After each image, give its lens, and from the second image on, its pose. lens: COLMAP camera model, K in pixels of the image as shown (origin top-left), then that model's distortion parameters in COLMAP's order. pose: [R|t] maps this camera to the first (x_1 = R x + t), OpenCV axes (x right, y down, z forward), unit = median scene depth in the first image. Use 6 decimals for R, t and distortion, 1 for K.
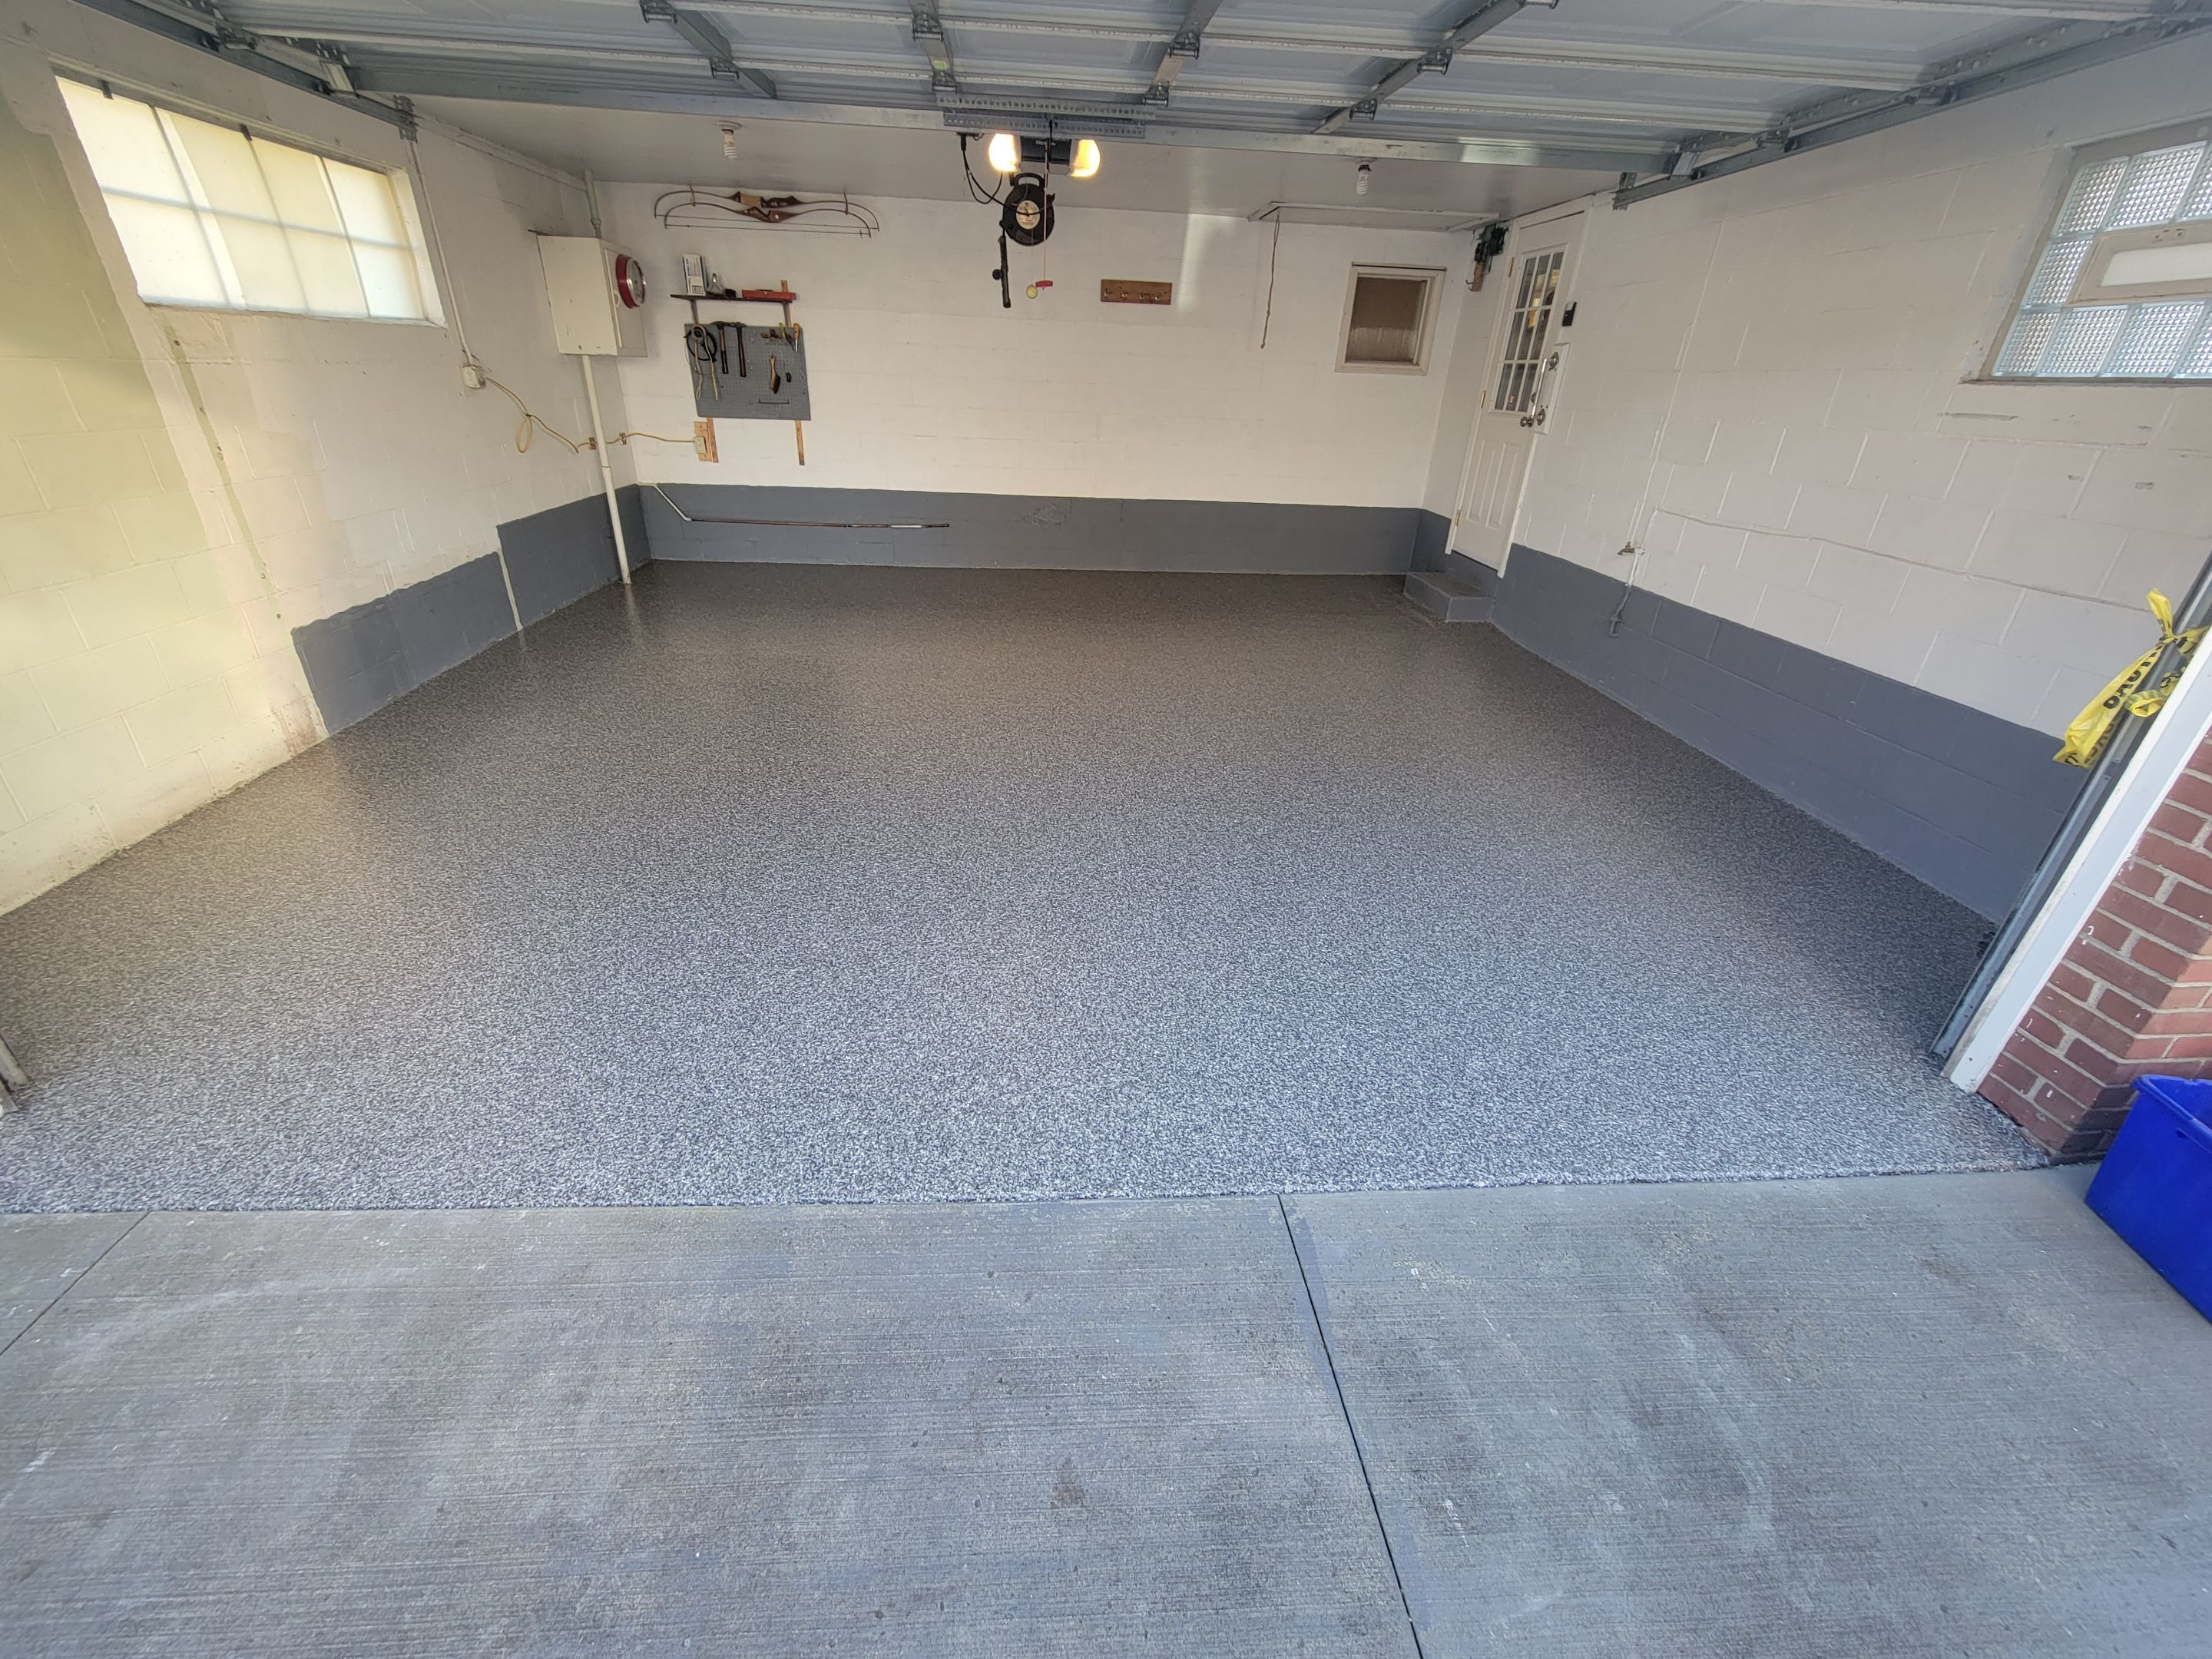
lens RADIAL K [[903.0, 0, 1084.8], [0, 903.0, 823.8], [0, 0, 1]] dist [-0.001226, 0.000637]
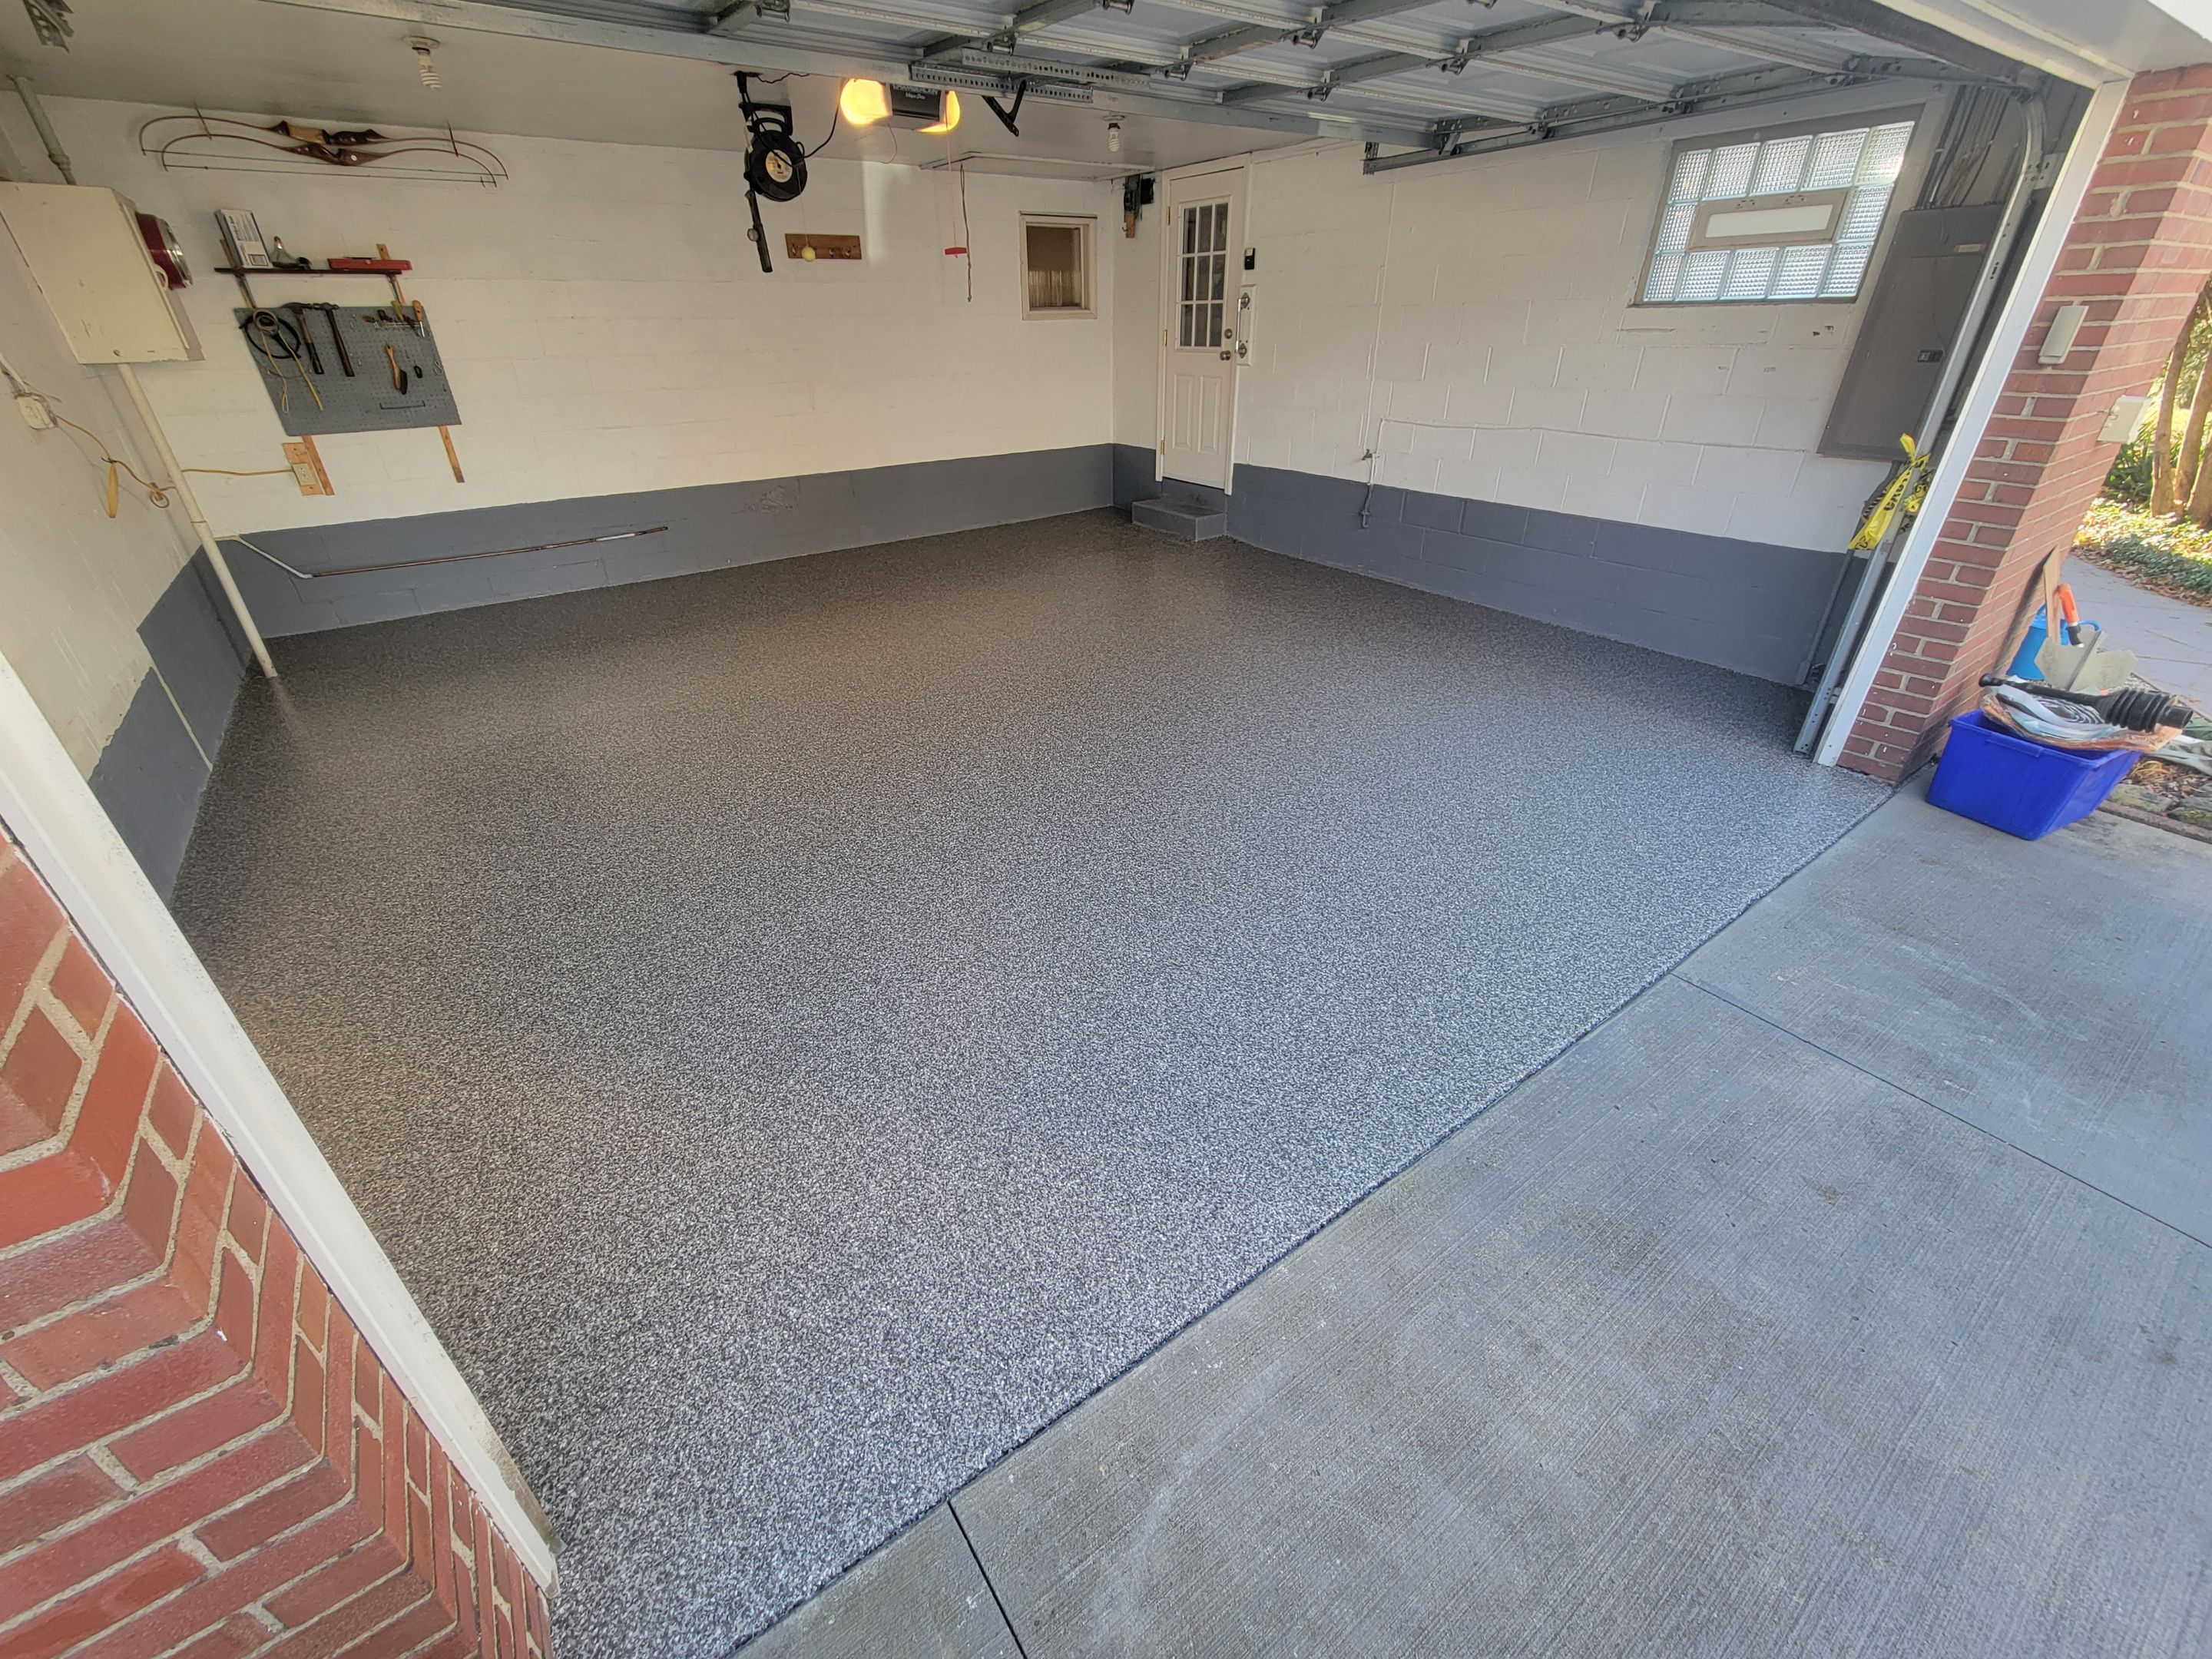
lens RADIAL K [[903.0, 0, 1084.8], [0, 903.0, 823.8], [0, 0, 1]] dist [-0.001226, 0.000637]
pose [[0.850227, -0.301640, 0.431425, -0.383755], [0.278877, 0.953191, 0.116851, -0.071240], [-0.446478, 0.020964, 0.894549, 0.075829]]
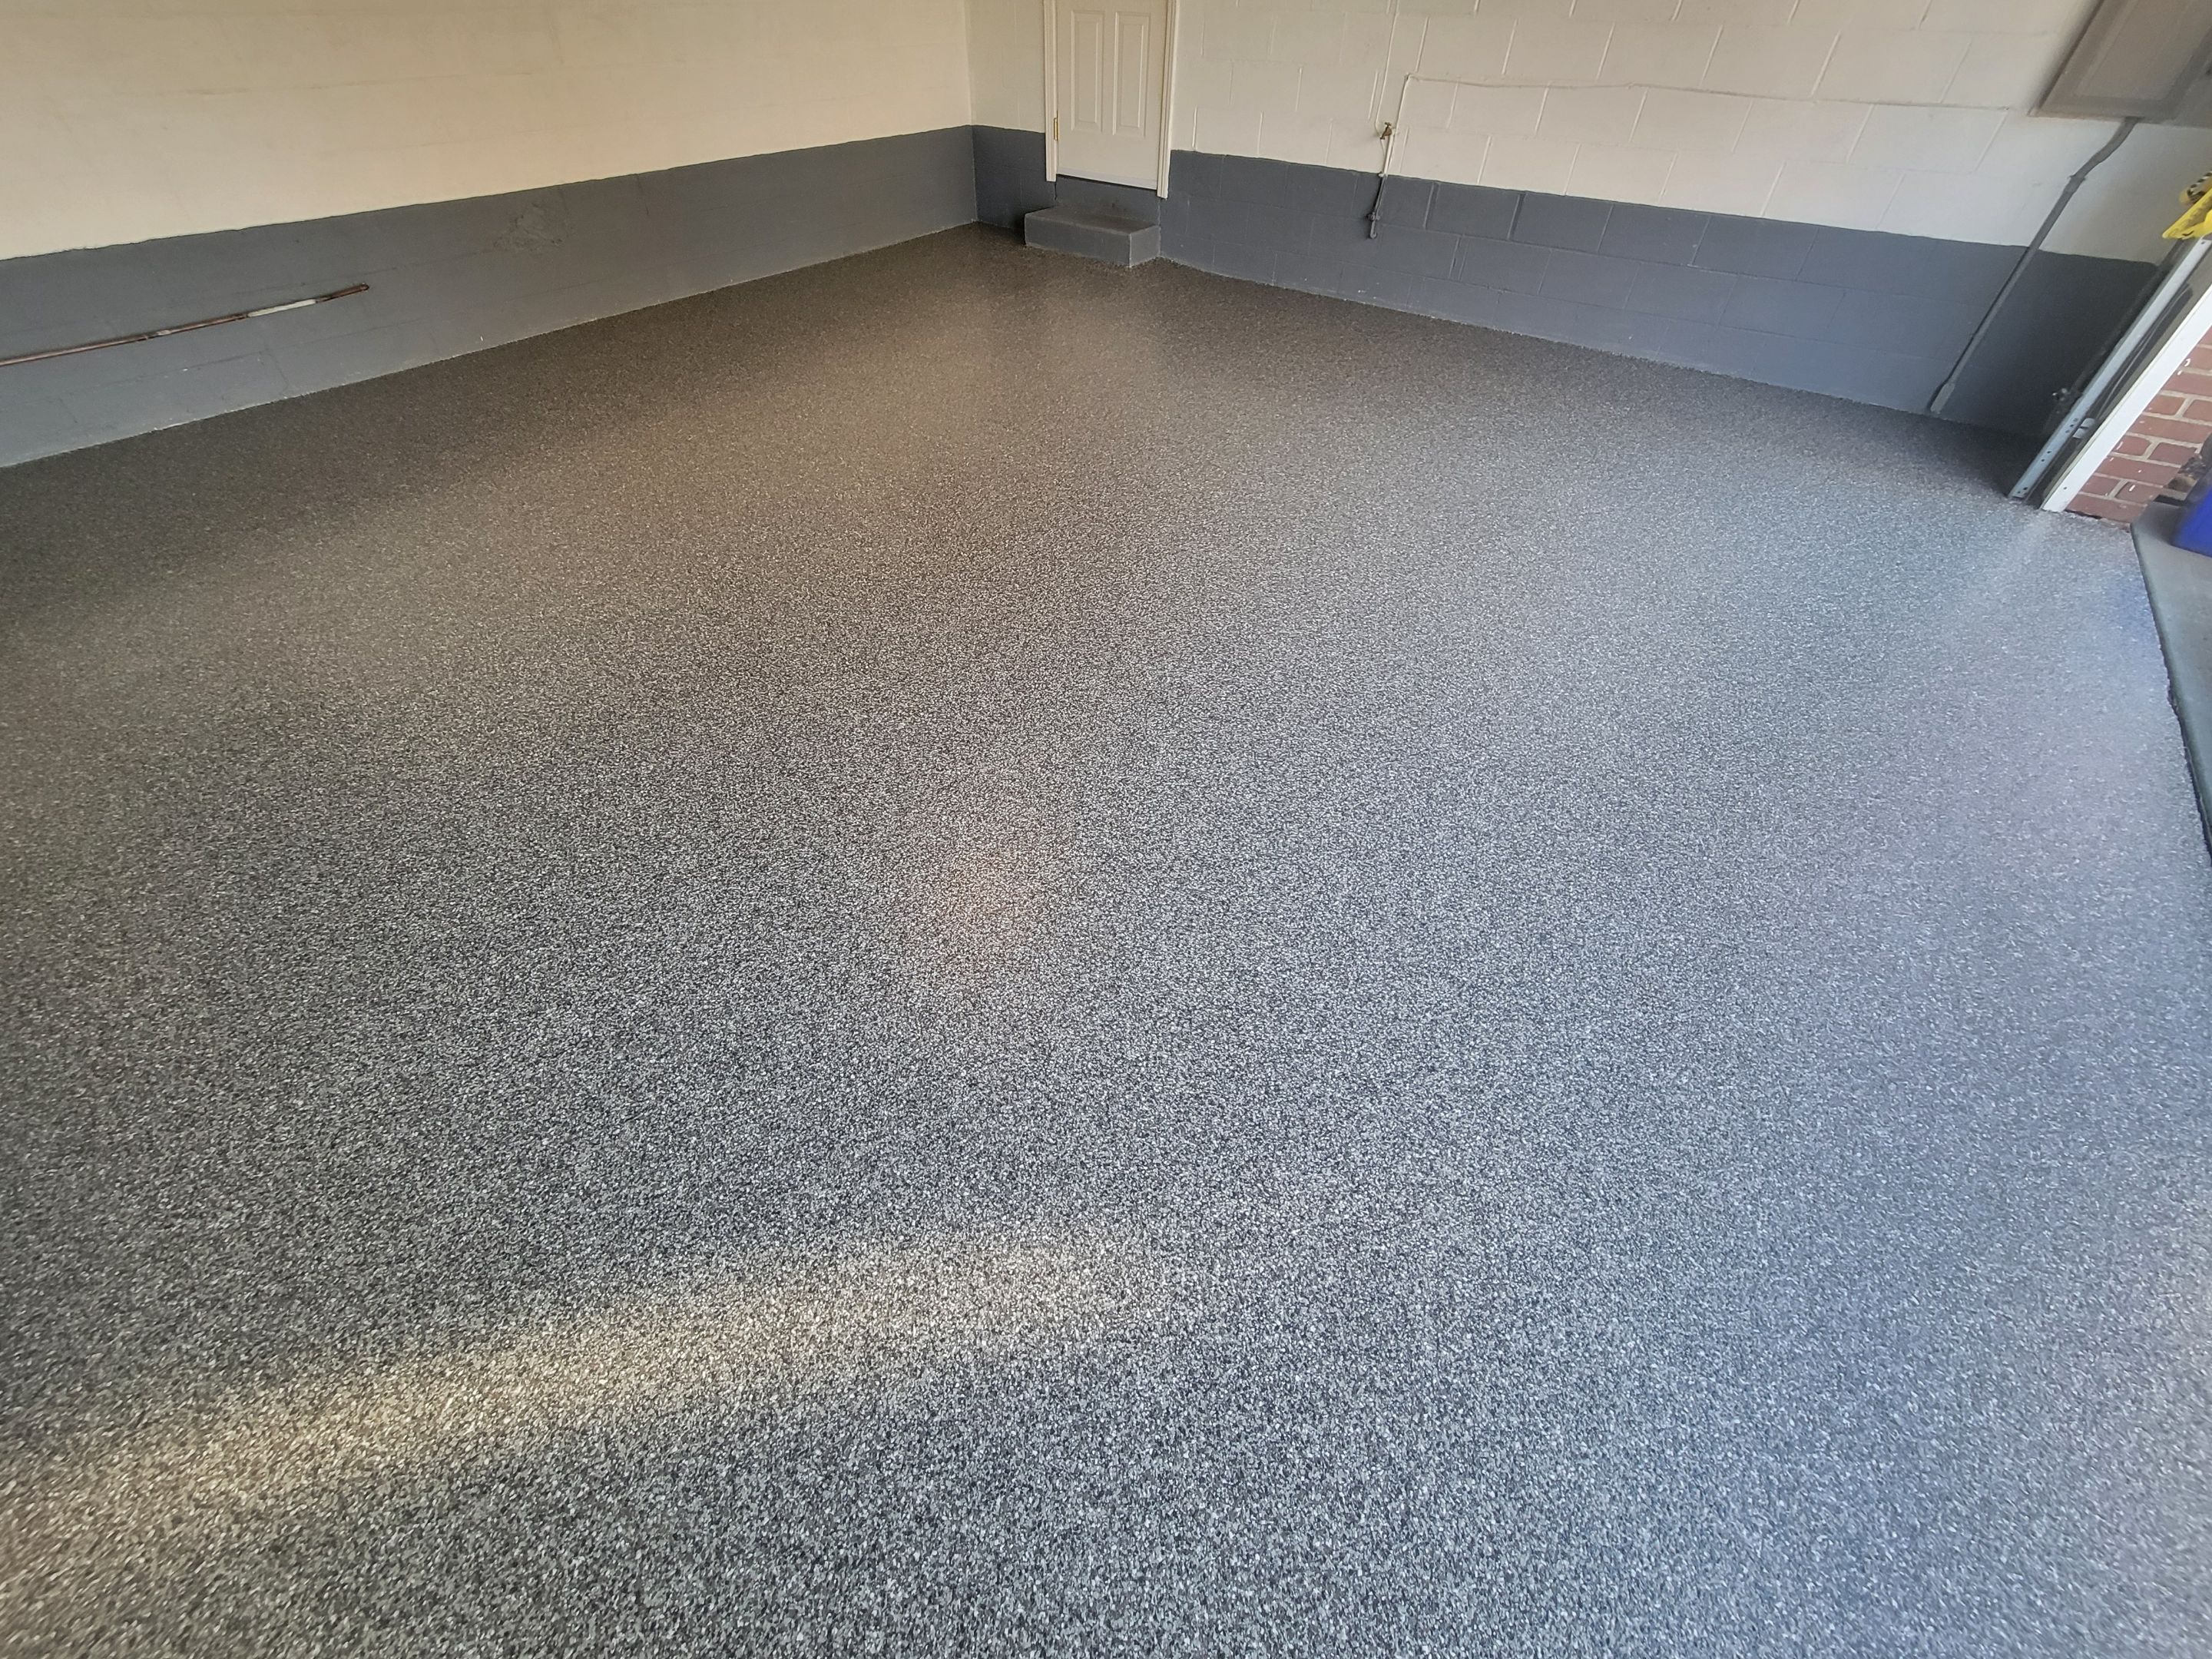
lens RADIAL K [[898.6, 0, 1086.1], [0, 898.6, 820.3], [0, 0, 1]] dist [-0.000908, 0.000211]
pose [[0.648360, -0.549190, 0.527276, -0.467311], [0.357306, 0.831056, 0.426238, -0.203941], [-0.672281, -0.087957, 0.735052, 0.425819]]
